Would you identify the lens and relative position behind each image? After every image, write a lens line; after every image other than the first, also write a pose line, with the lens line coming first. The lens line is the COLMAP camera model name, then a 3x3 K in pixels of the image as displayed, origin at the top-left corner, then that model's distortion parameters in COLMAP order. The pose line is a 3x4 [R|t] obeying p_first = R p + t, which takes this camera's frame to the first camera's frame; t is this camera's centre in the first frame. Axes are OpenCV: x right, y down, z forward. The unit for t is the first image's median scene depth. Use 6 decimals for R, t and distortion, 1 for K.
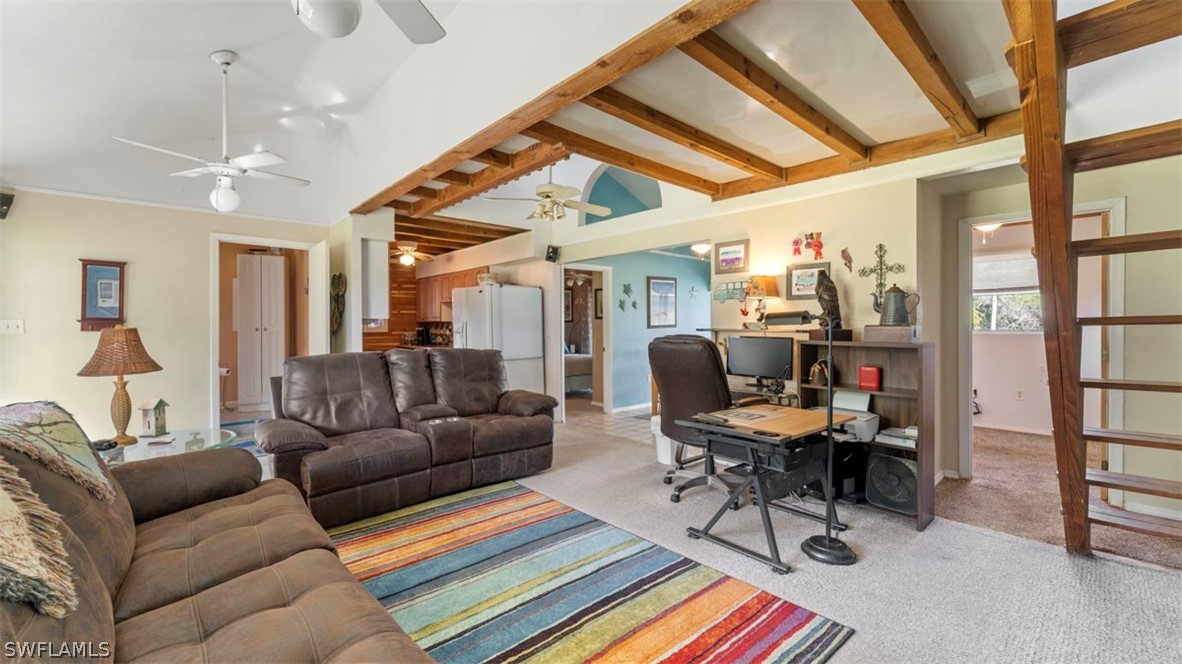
lens RADIAL K [[468.0, 0, 591.0], [0, 468.0, 332.0], [0, 0, 1]] dist [0.001554, 0.000041]
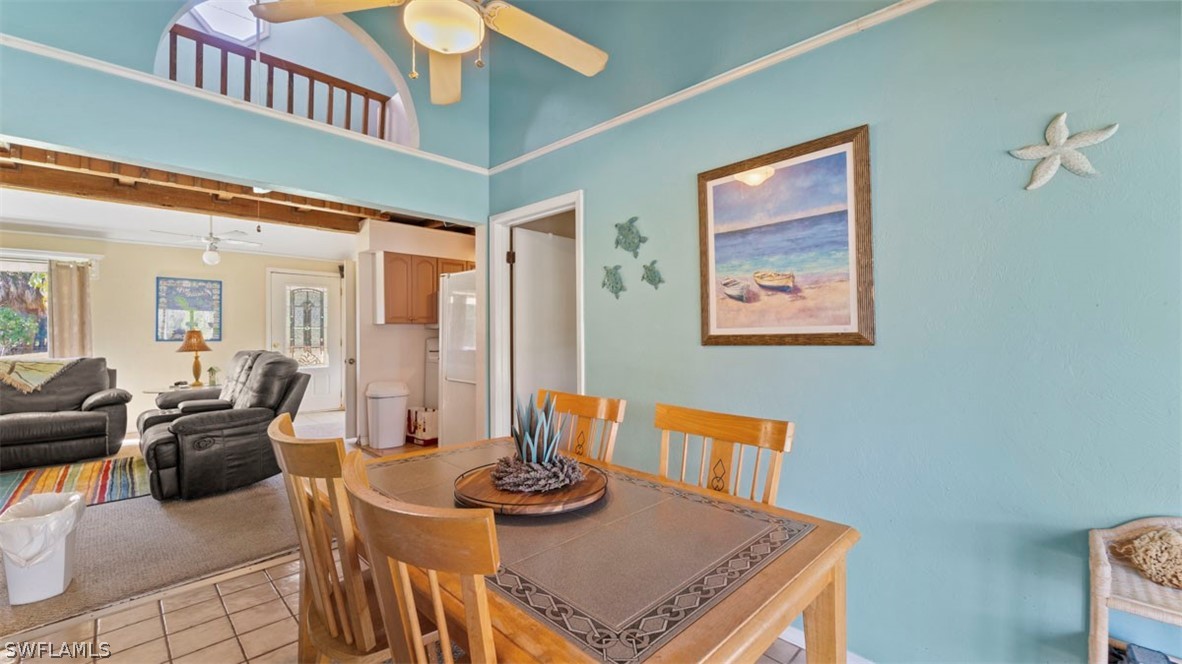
lens RADIAL K [[474.9, 0, 576.8], [0, 474.9, 328.6], [0, 0, 1]] dist [0.000988, 0.000152]
pose [[0.037320, 0.003537, -0.999297, 1.128831], [-0.013024, 0.999911, 0.003052, -0.048065], [0.999219, 0.012901, 0.037362, 2.390476]]
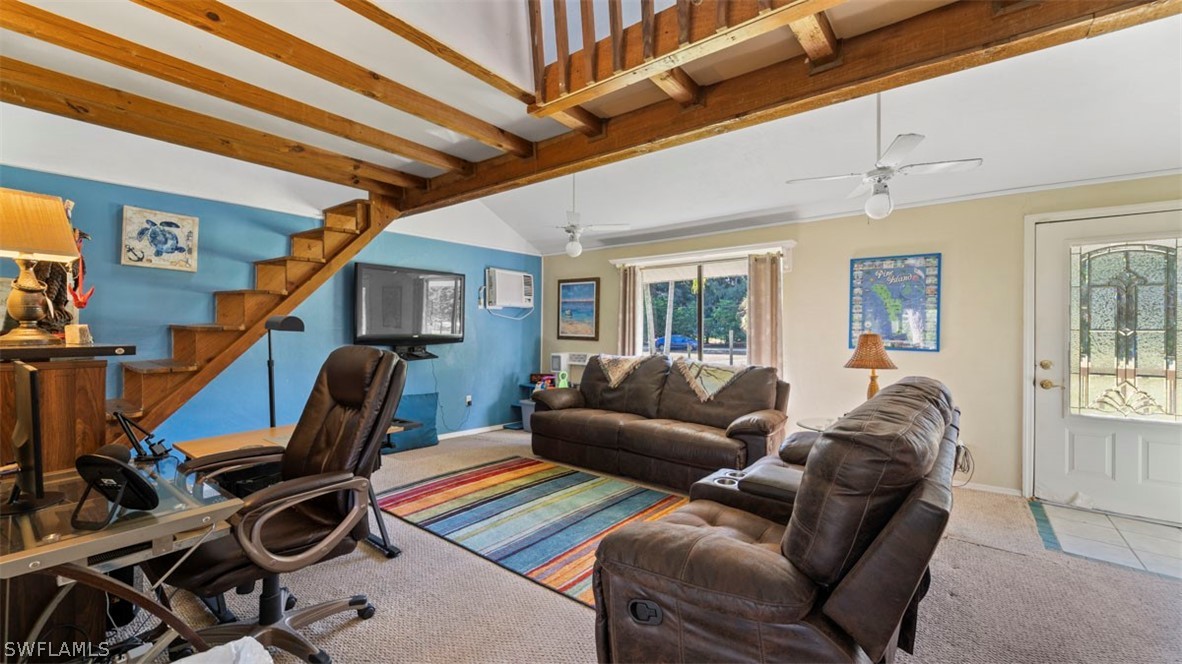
lens RADIAL K [[481.1, 0, 588.0], [0, 481.1, 320.4], [0, 0, 1]] dist [0.000201, -0.000119]
pose [[-0.986177, -0.011156, -0.165317, 0.000166], [-0.009667, 0.999905, -0.009808, -0.028536], [0.165410, -0.008074, -0.986192, 1.965615]]
